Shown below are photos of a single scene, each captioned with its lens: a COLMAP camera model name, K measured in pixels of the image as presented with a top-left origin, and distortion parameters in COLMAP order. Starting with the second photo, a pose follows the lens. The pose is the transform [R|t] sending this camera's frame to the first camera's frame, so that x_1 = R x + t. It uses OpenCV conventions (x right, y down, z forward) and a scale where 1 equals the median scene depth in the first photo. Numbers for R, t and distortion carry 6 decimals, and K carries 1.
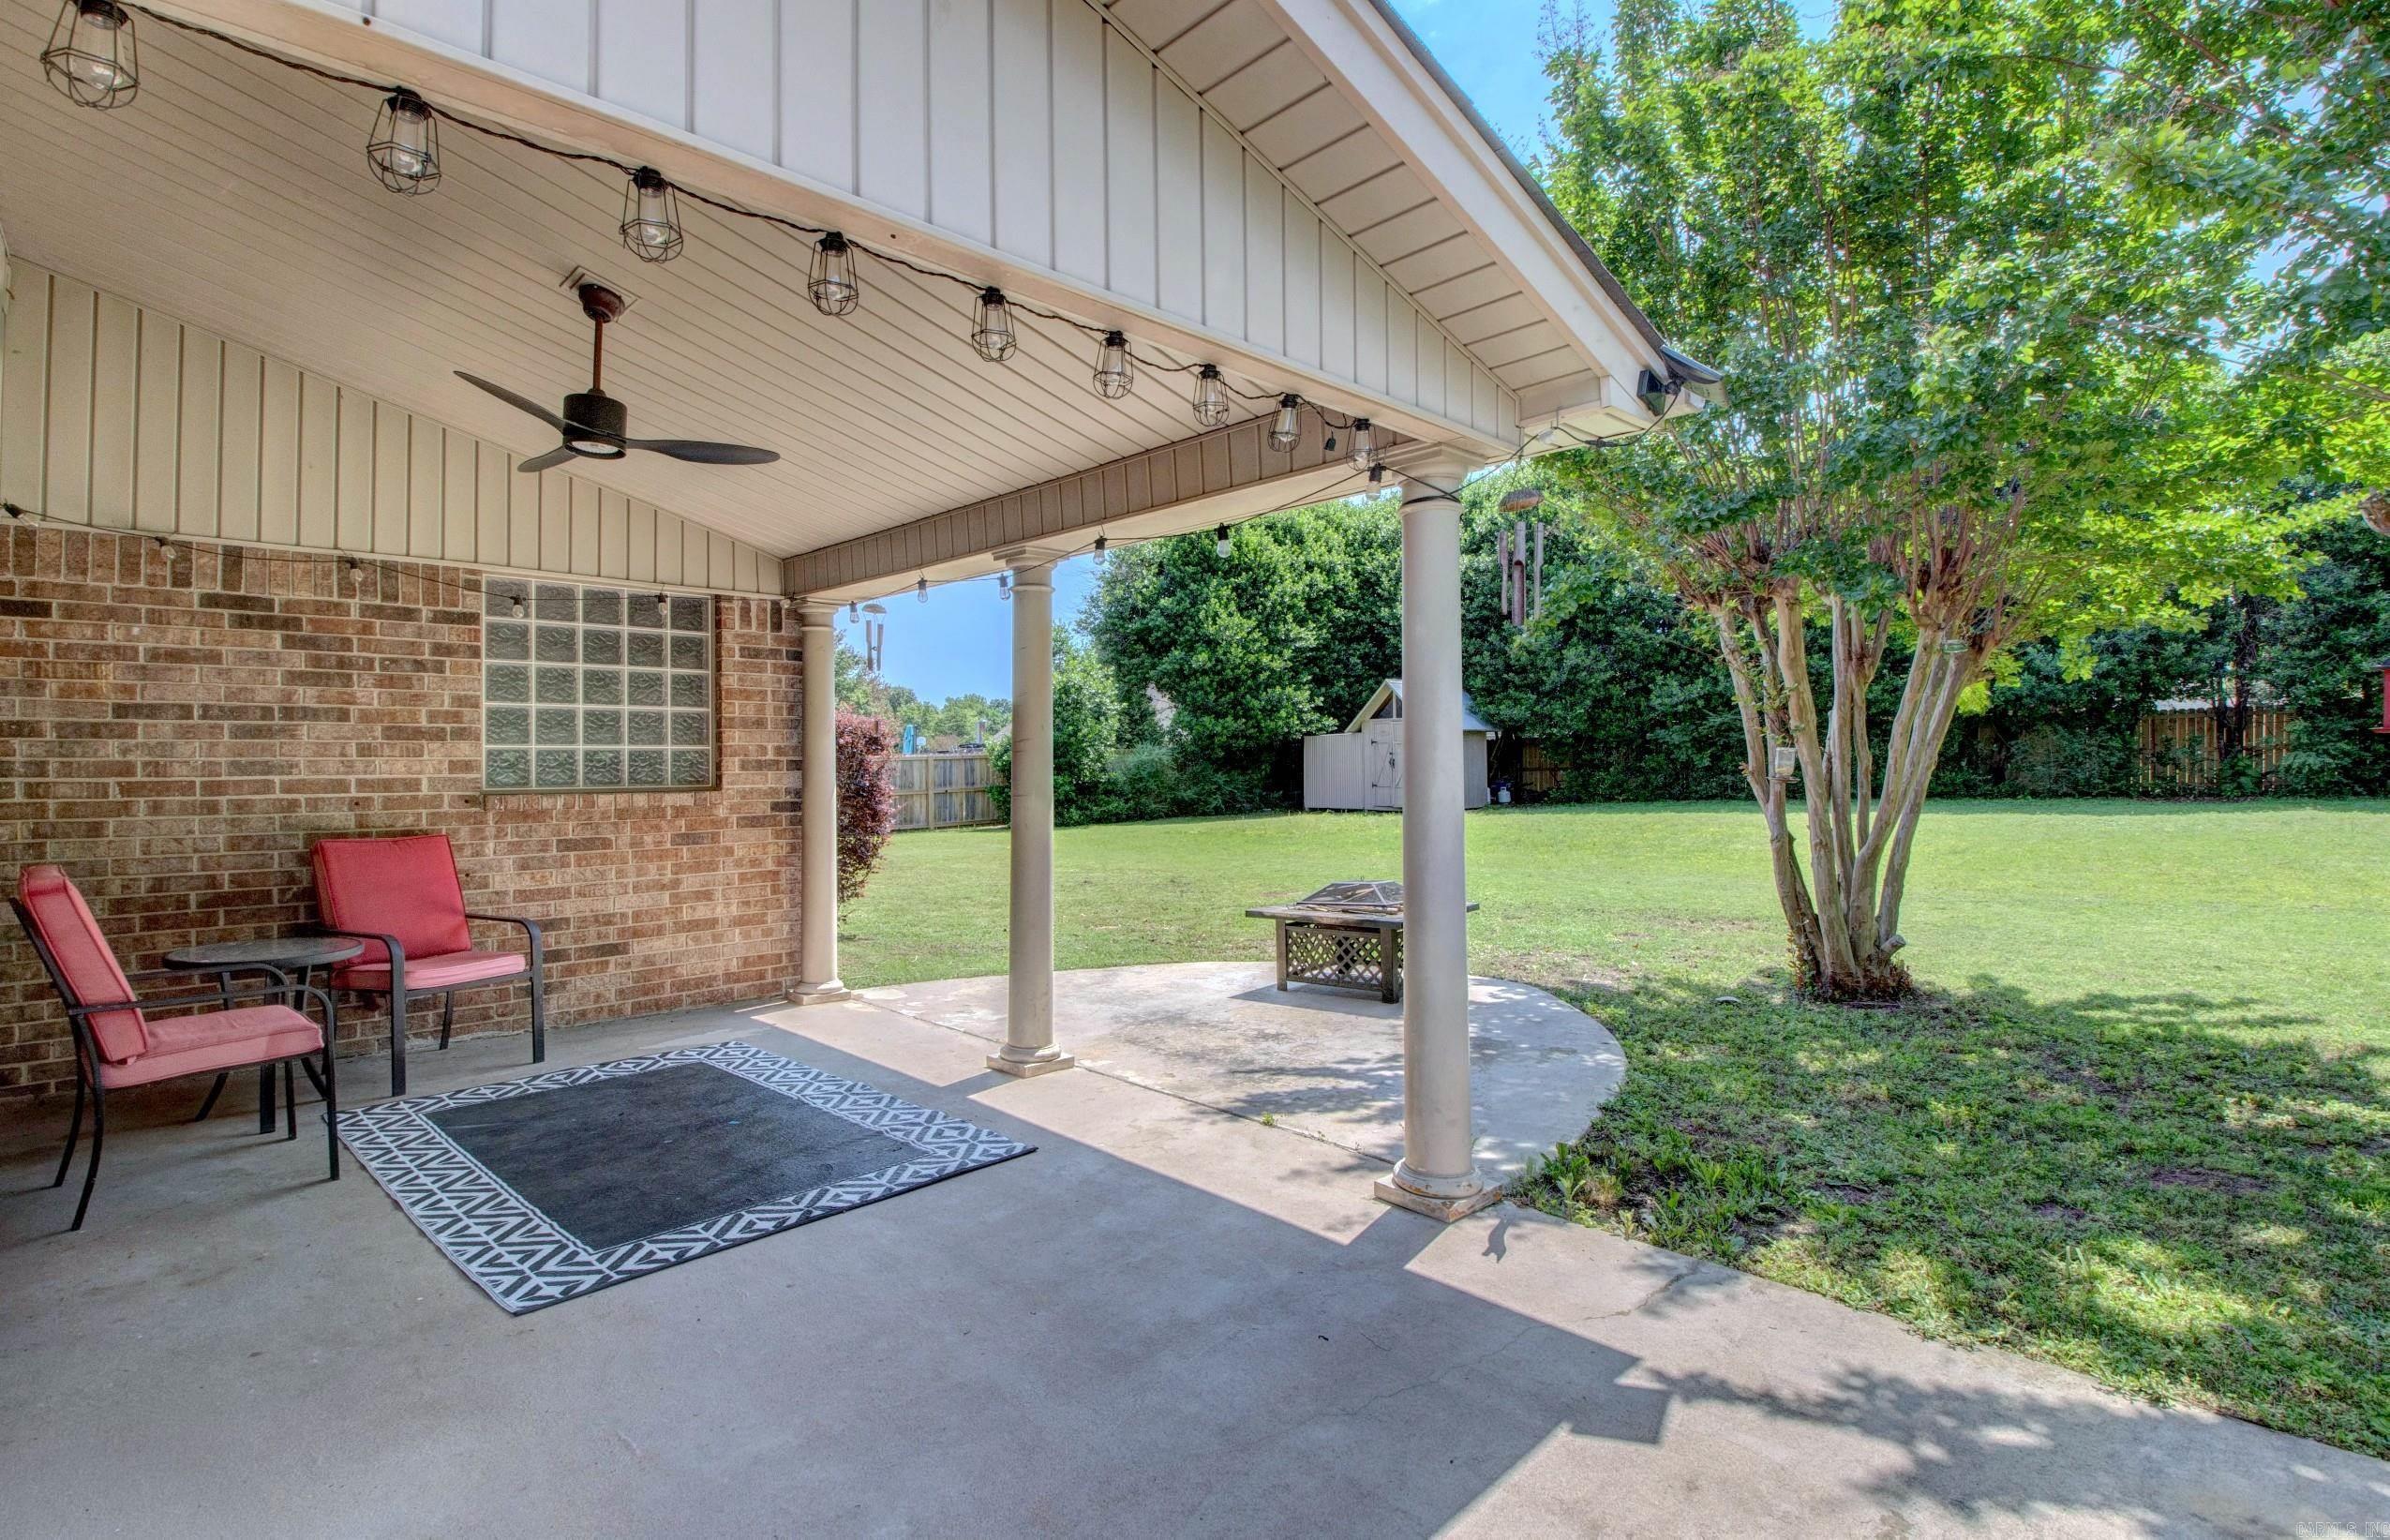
lens RADIAL K [[1126.0, 0, 1179.7], [0, 1126.0, 764.0], [0, 0, 1]] dist [-0.001087, -0.011473]
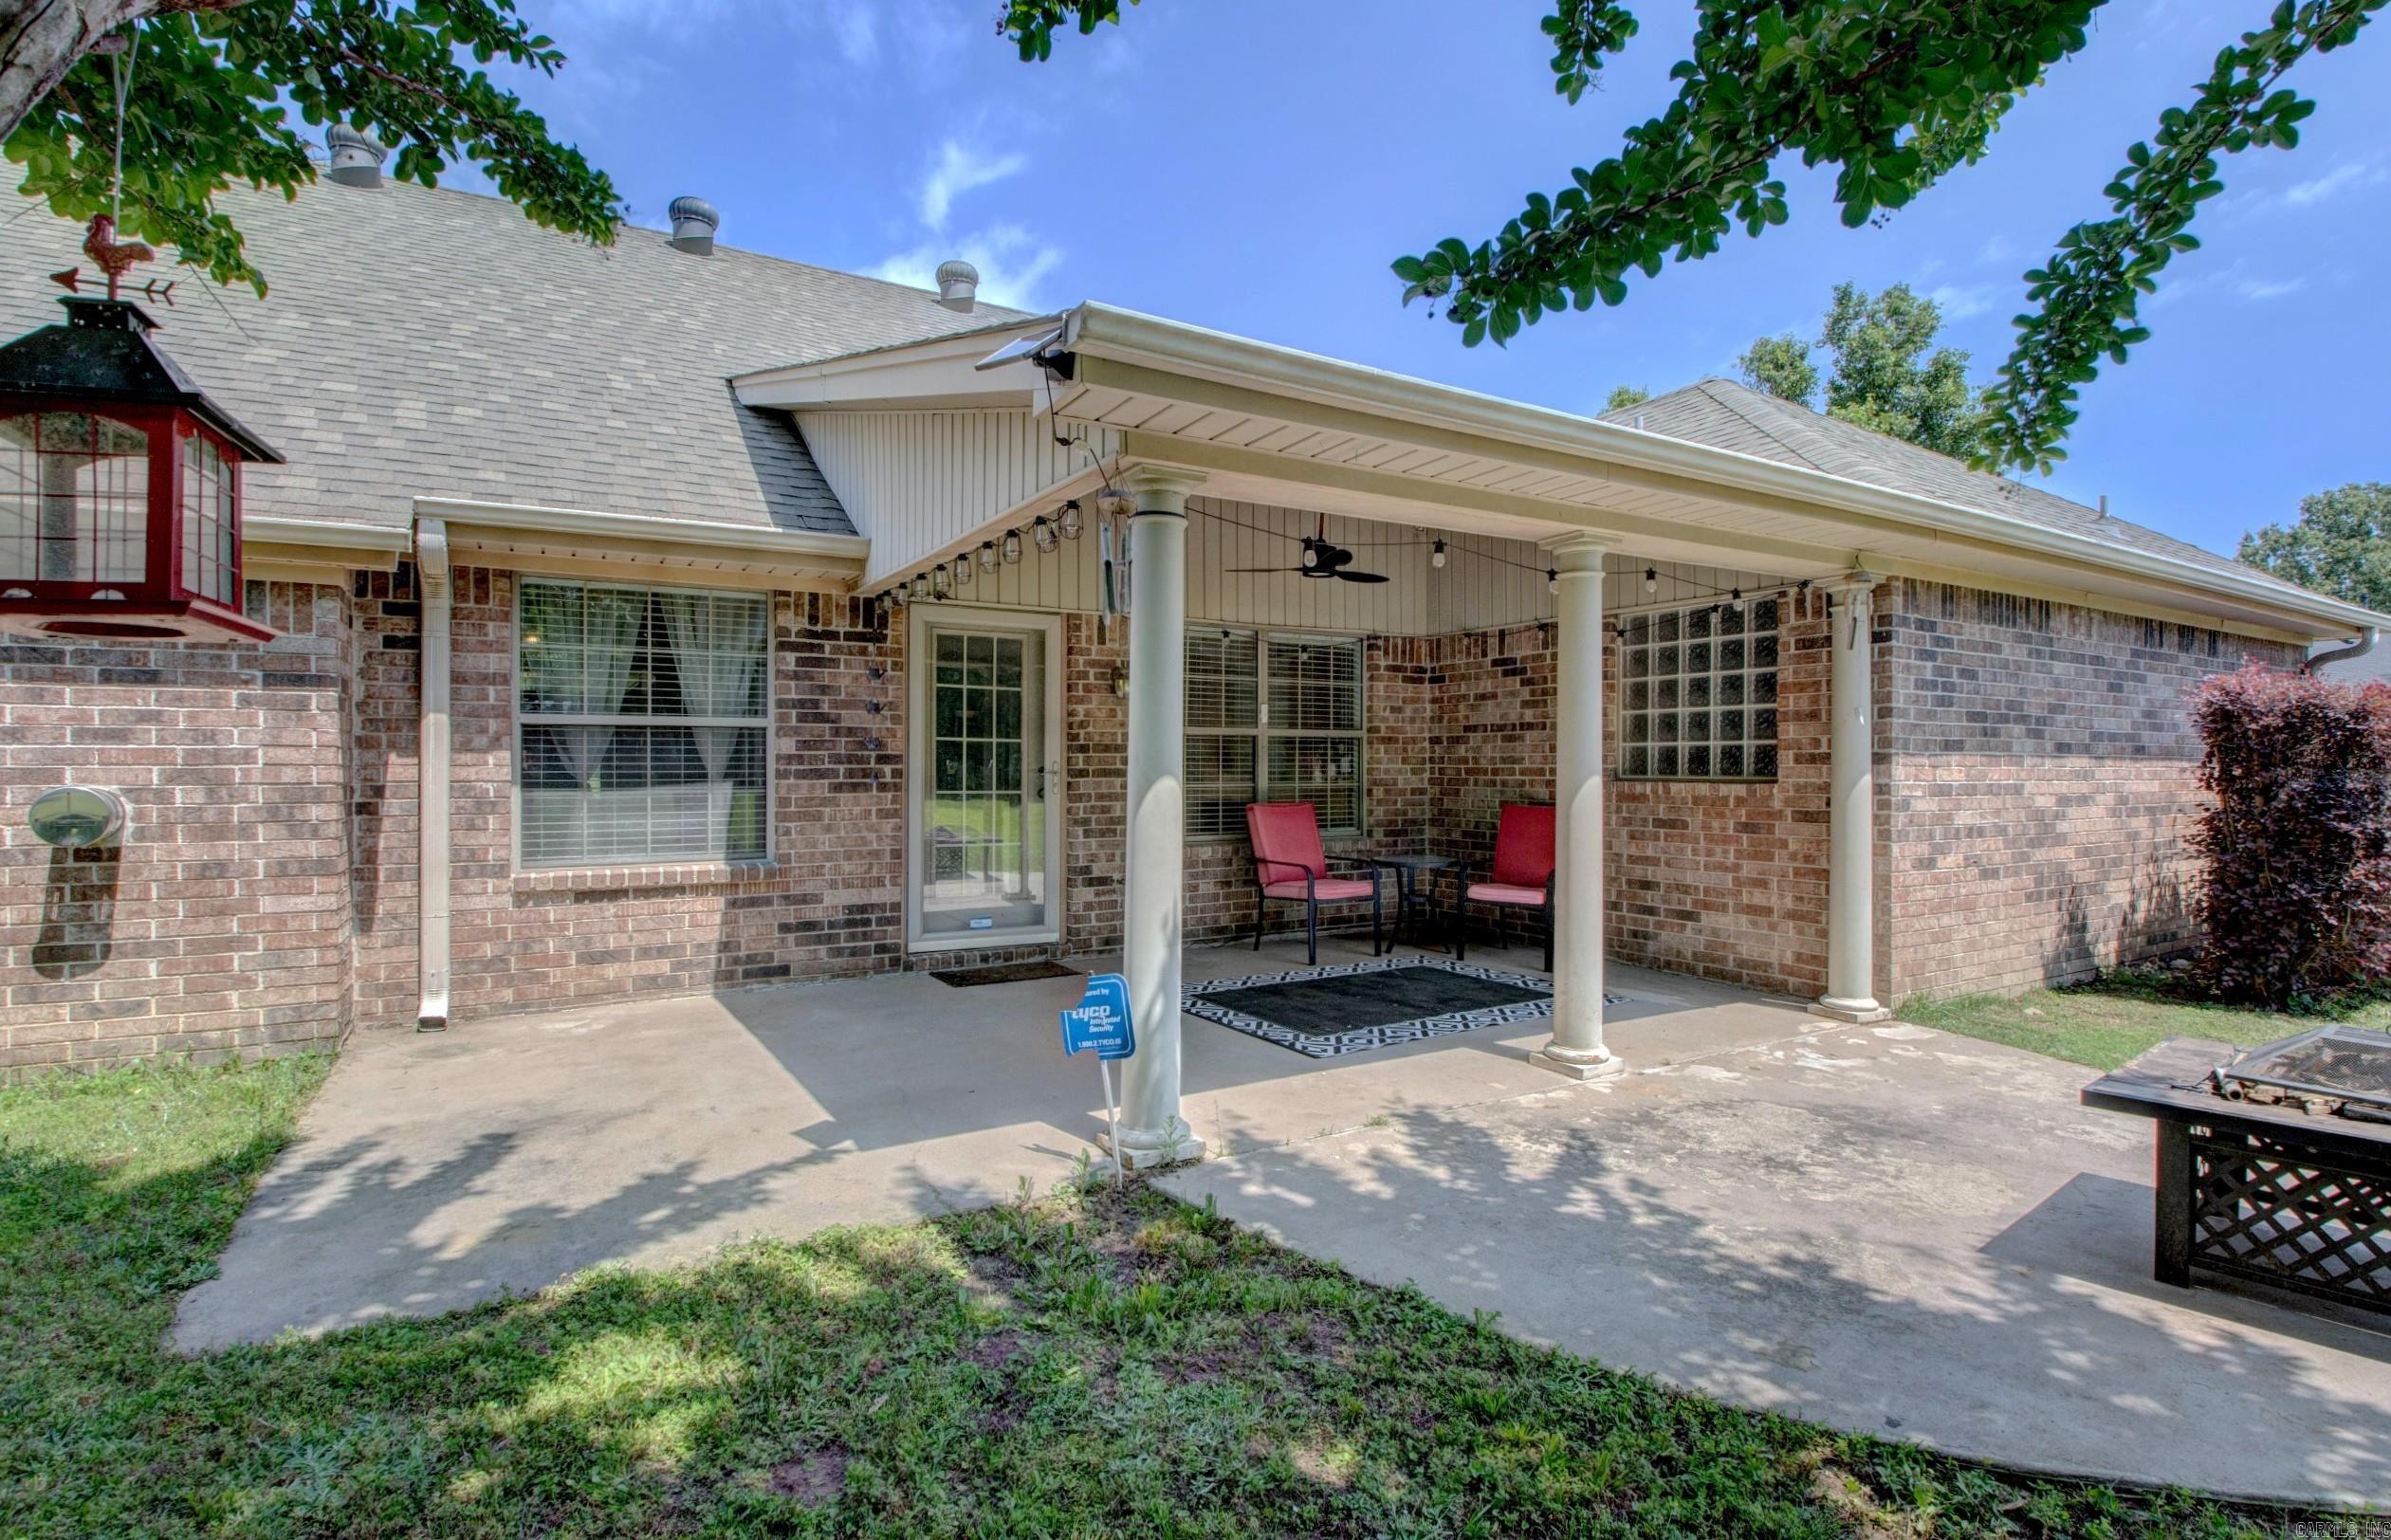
lens RADIAL K [[1126.3, 0, 1180.2], [0, 1126.3, 764.0], [0, 0, 1]] dist [-0.001087, -0.011473]
pose [[-0.238165, 0.001621, -0.971223, 0.860236], [-0.003240, 0.999992, 0.002463, 0.006375], [0.971219, 0.003733, -0.238158, 0.863115]]
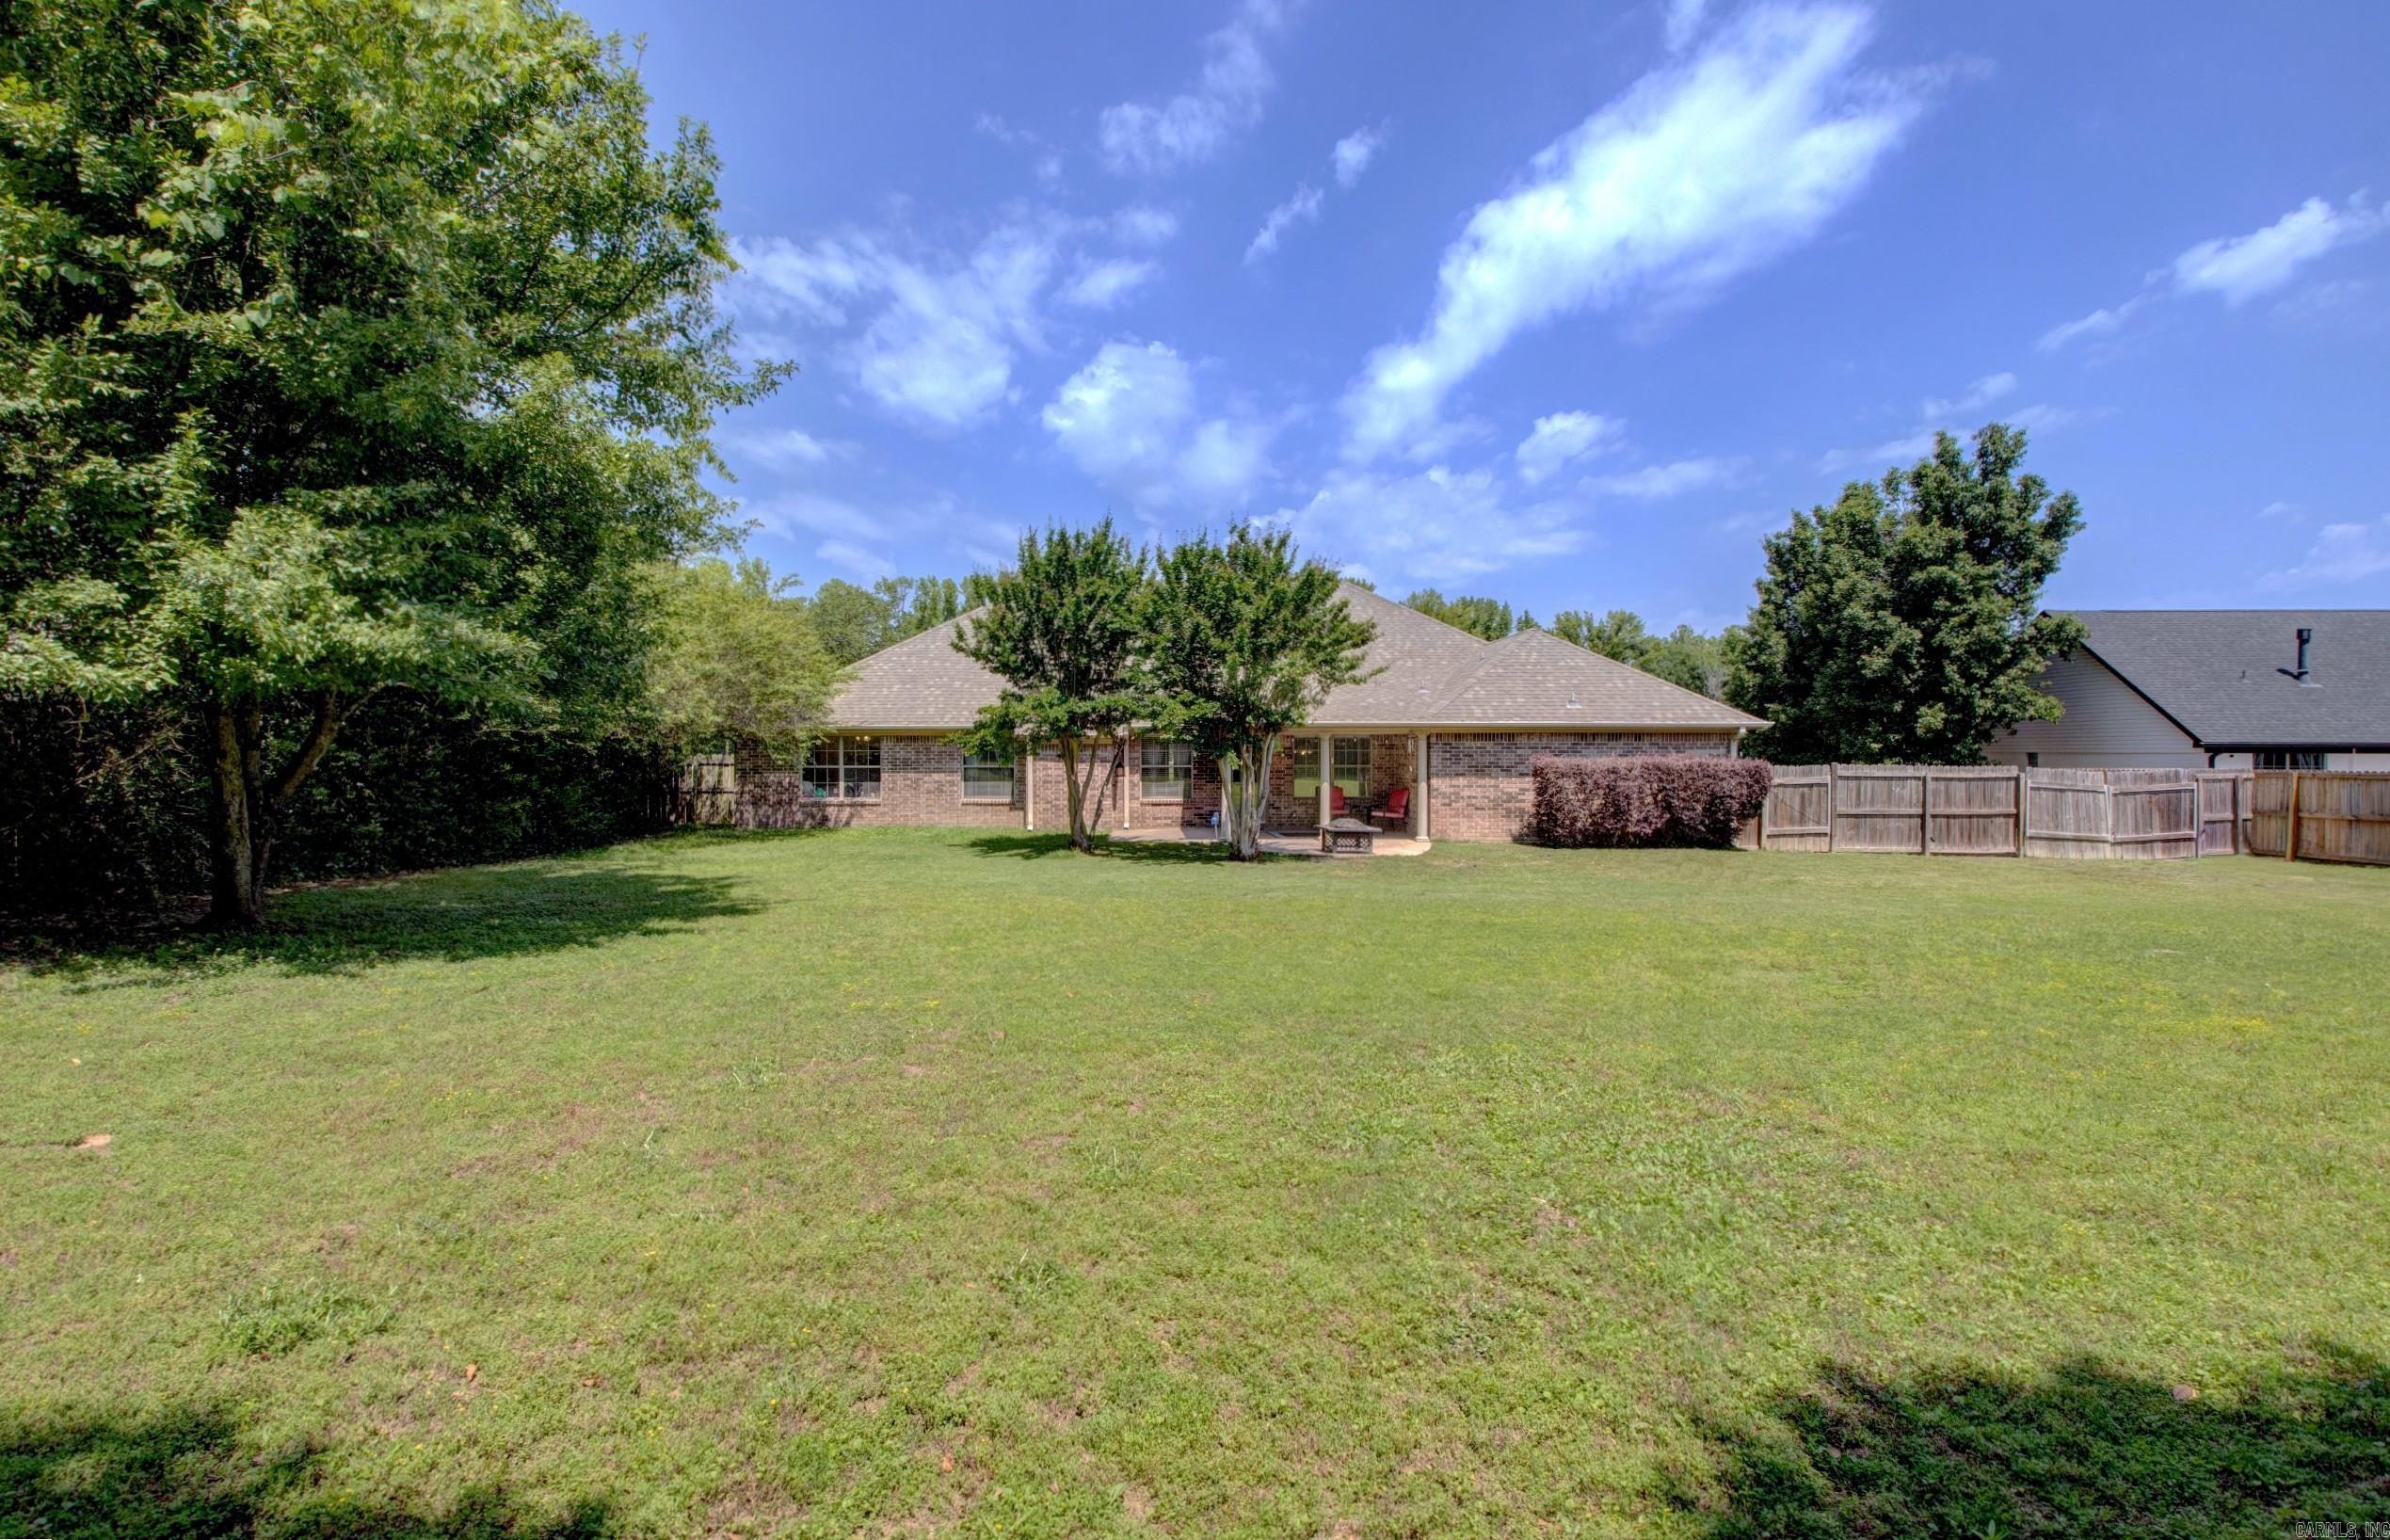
lens RADIAL K [[1126.0, 0, 1179.7], [0, 1126.0, 764.0], [0, 0, 1]] dist [-0.001087, -0.011473]
pose [[-0.709111, 0.012236, -0.704991, 3.710756], [0.001885, 0.999879, 0.015458, -0.137483], [0.705095, 0.009632, -0.709048, 4.032525]]
